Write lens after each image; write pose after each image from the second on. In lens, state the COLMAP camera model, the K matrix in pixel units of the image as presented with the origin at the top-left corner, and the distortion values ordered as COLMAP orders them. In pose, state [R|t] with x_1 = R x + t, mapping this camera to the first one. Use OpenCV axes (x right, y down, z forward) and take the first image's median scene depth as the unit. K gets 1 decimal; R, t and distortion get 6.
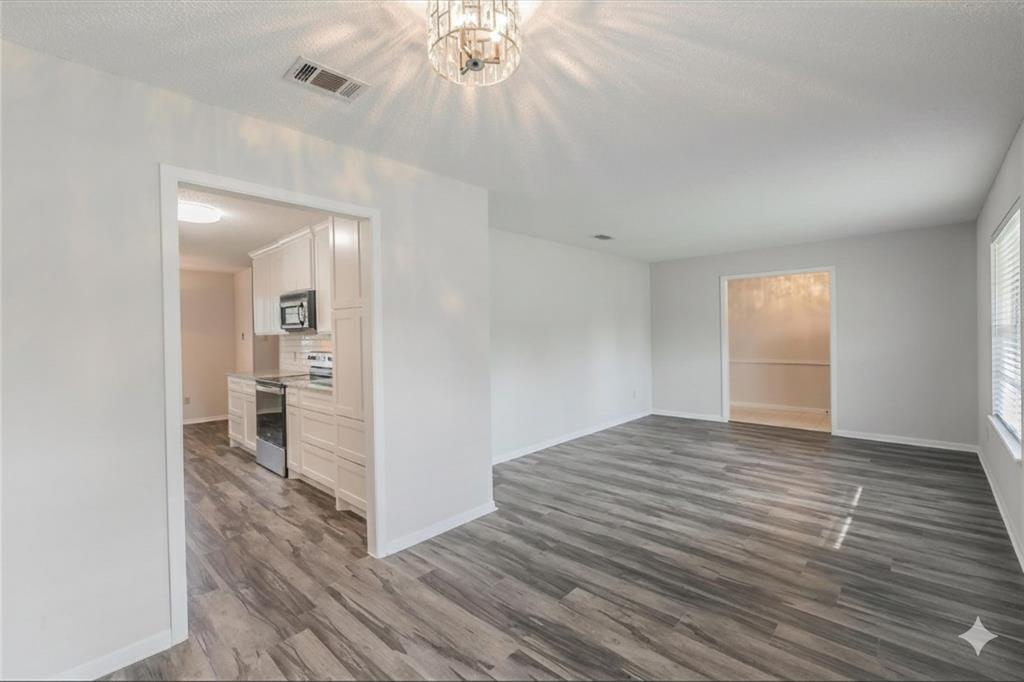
lens RADIAL K [[455.1, 0, 539.8], [0, 455.1, 336.6], [0, 0, 1]] dist [0.002801, 0.000469]
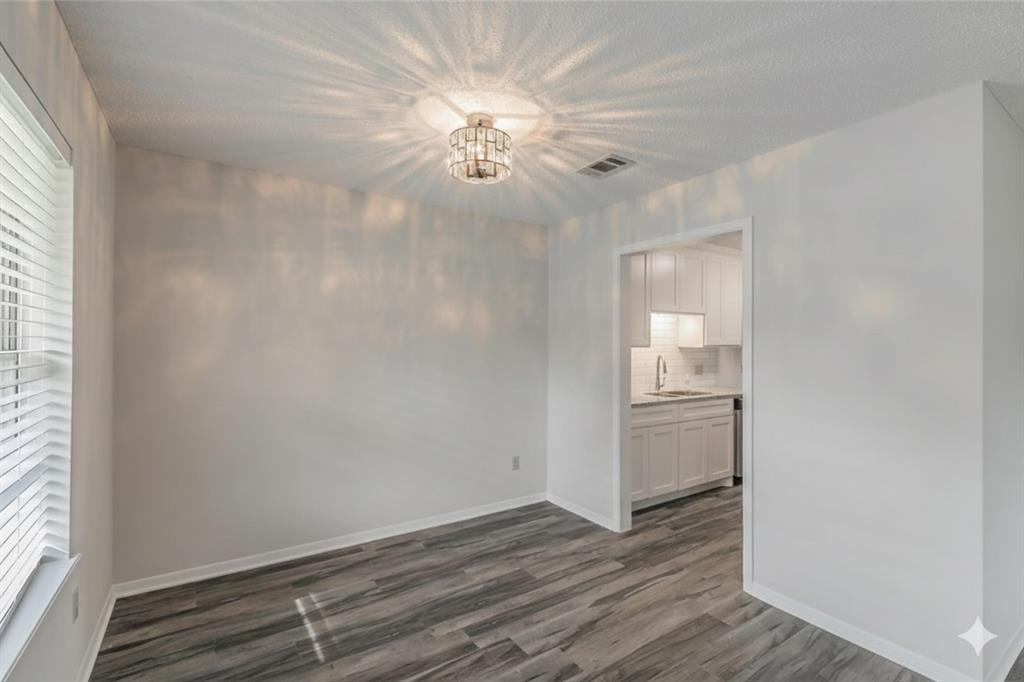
lens RADIAL K [[455.1, 0, 508.1], [0, 455.1, 341.7], [0, 0, 1]] dist [0.002801, 0.000469]
pose [[-0.265602, 0.009542, -0.964035, 0.441529], [-0.007357, 0.999902, 0.011923, -0.021011], [0.964055, 0.010259, -0.265506, 0.509388]]
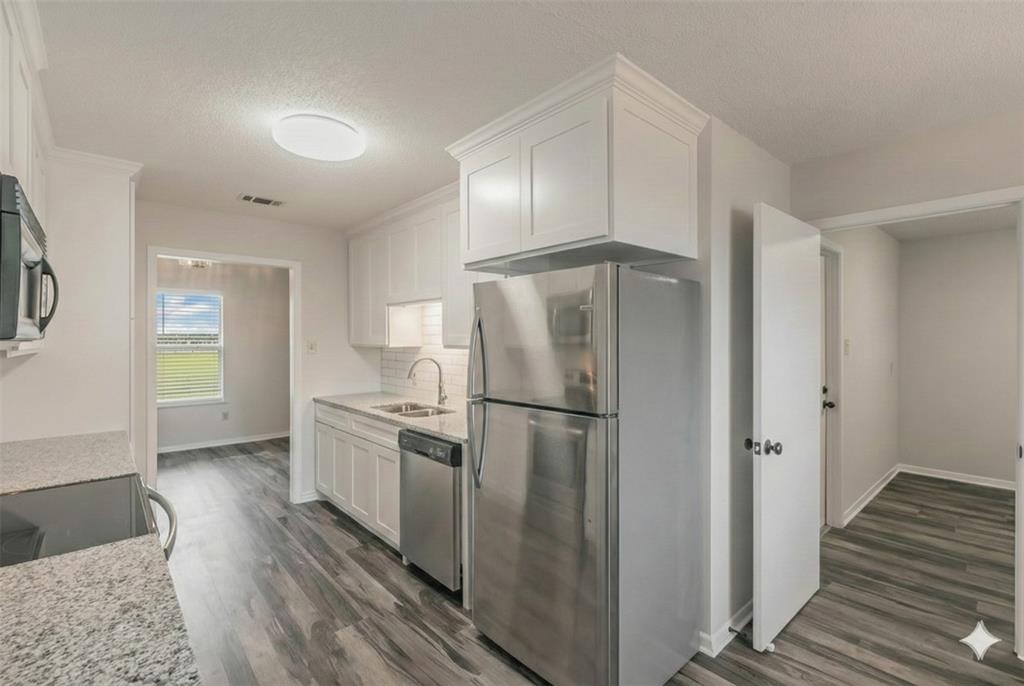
lens RADIAL K [[455.1, 0, 511.3], [0, 455.1, 342.8], [0, 0, 1]] dist [0.002801, 0.000469]
pose [[-0.992678, 0.017821, 0.119471, -0.958311], [0.018555, 0.999815, 0.005035, -0.007329], [-0.119359, 0.007215, -0.992825, 1.384210]]
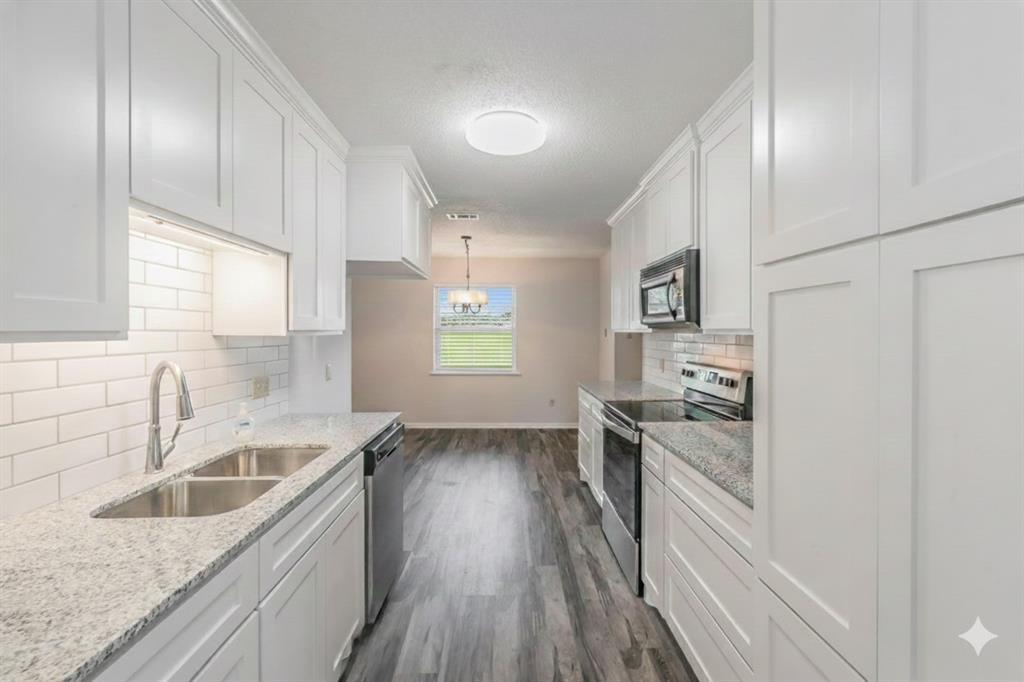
lens RADIAL K [[455.1, 0, 508.6], [0, 455.1, 335.6], [0, 0, 1]] dist [0.002801, 0.000469]
pose [[0.675634, 0.022171, -0.736904, -0.276032], [-0.017352, 0.999749, 0.014169, -0.008091], [0.737033, 0.003214, 0.675849, 0.529805]]
